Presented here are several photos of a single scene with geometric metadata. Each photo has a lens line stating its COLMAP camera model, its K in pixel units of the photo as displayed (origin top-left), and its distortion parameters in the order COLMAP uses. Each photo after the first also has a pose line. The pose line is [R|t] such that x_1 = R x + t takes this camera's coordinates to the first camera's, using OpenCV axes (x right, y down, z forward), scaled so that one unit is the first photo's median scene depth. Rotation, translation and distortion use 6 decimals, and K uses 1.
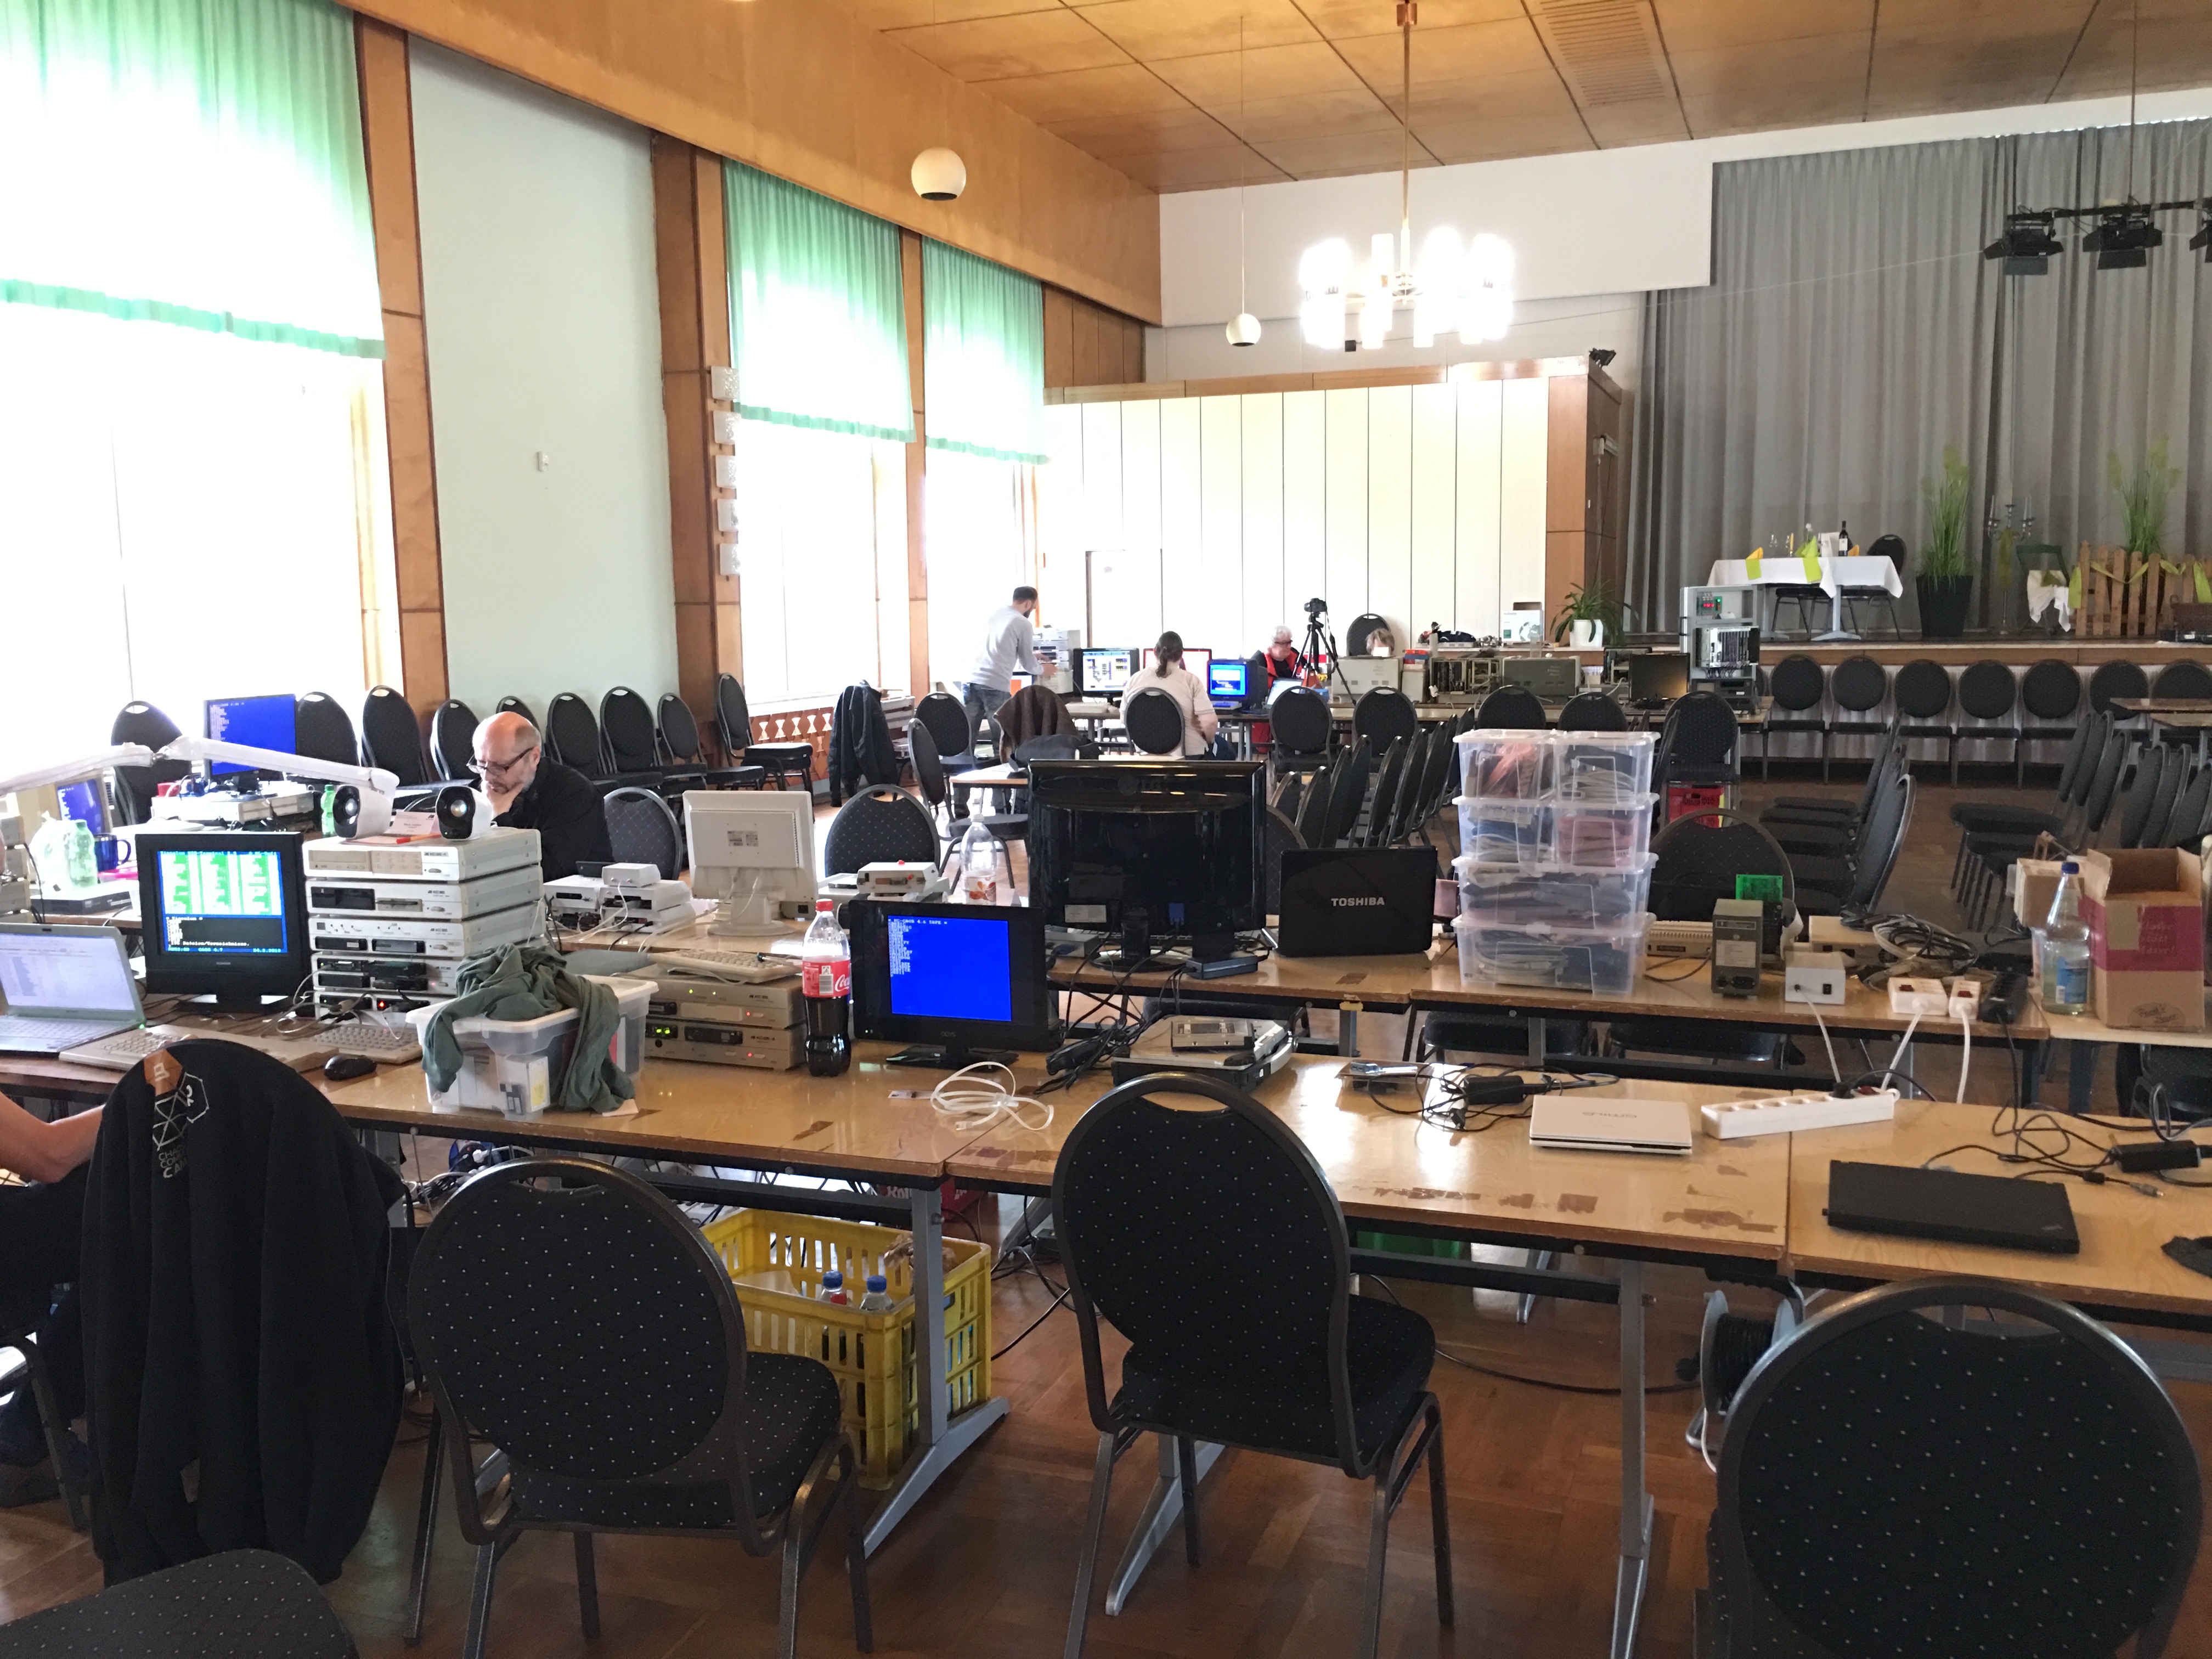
lens RADIAL K [[1894.0, 0, 1106.0], [0, 1894.0, 829.5], [0, 0, 1]] dist [0.078504, -0.121650]
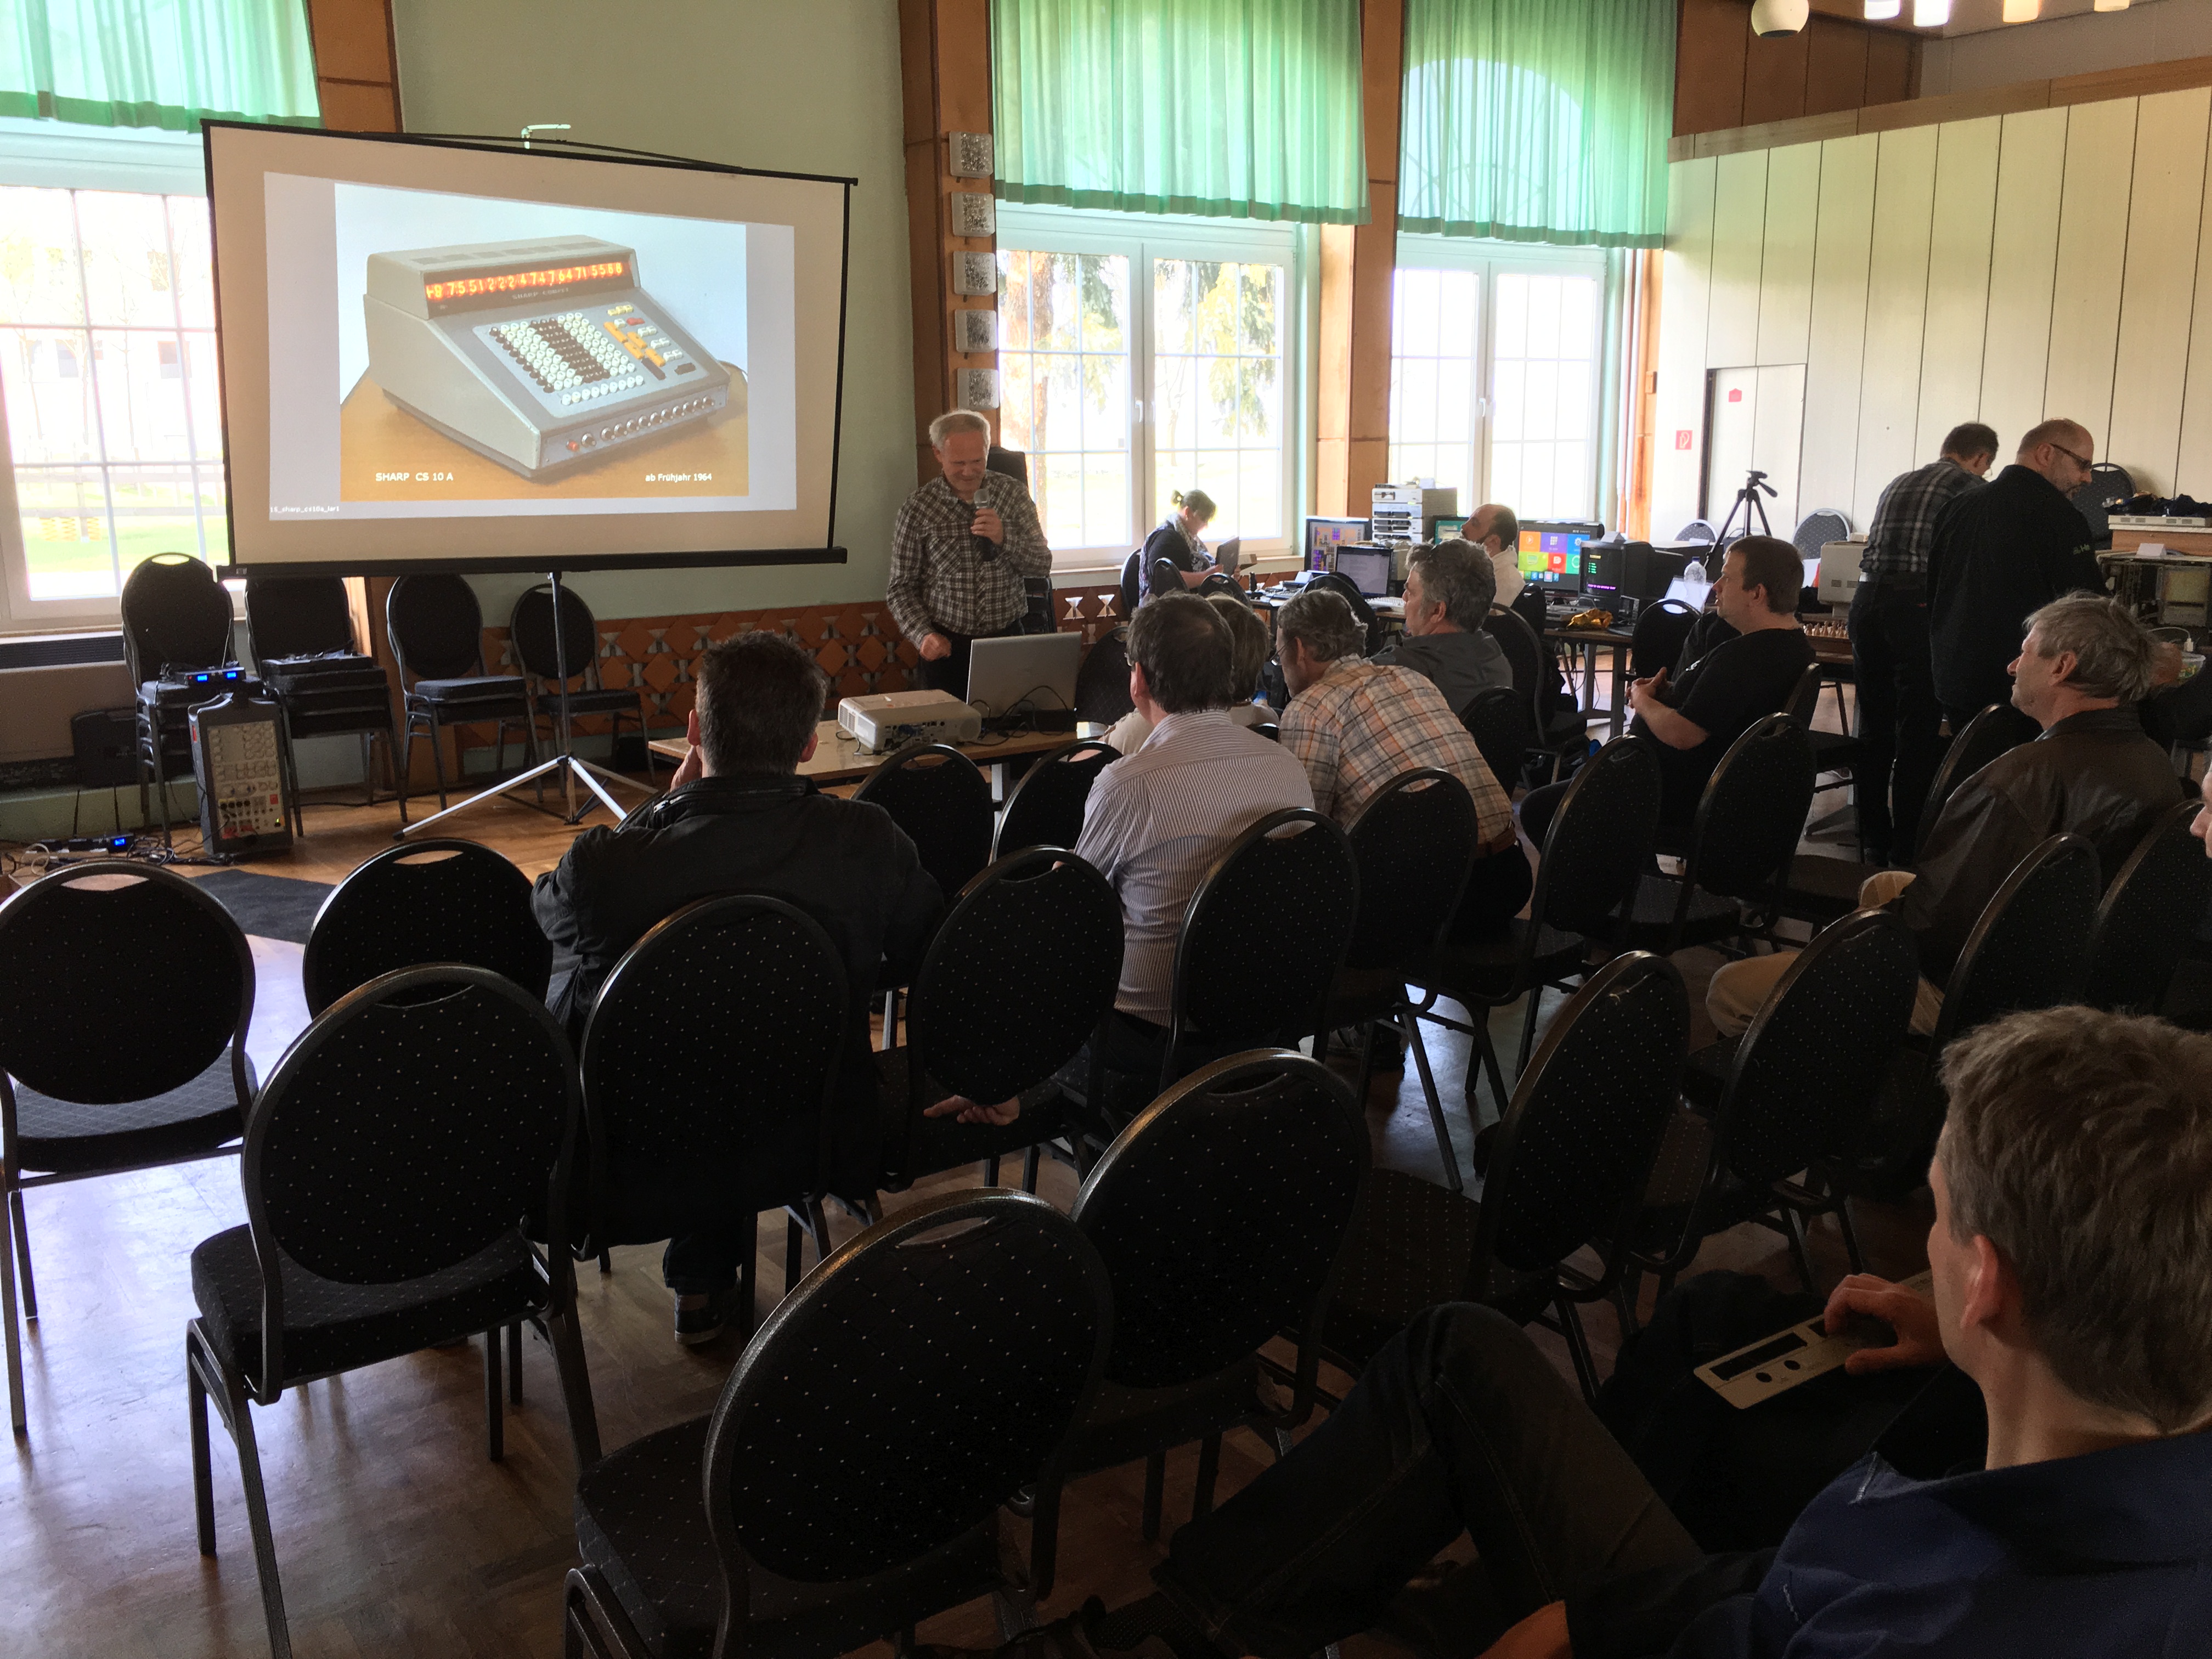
lens RADIAL K [[1894.0, 0, 1106.0], [0, 1894.0, 829.5], [0, 0, 1]] dist [0.078504, -0.121650]
pose [[0.830693, 0.123178, -0.542933, 0.234078], [-0.074382, 0.991029, 0.111035, -0.043614], [0.551739, -0.051852, 0.832403, 0.301689]]
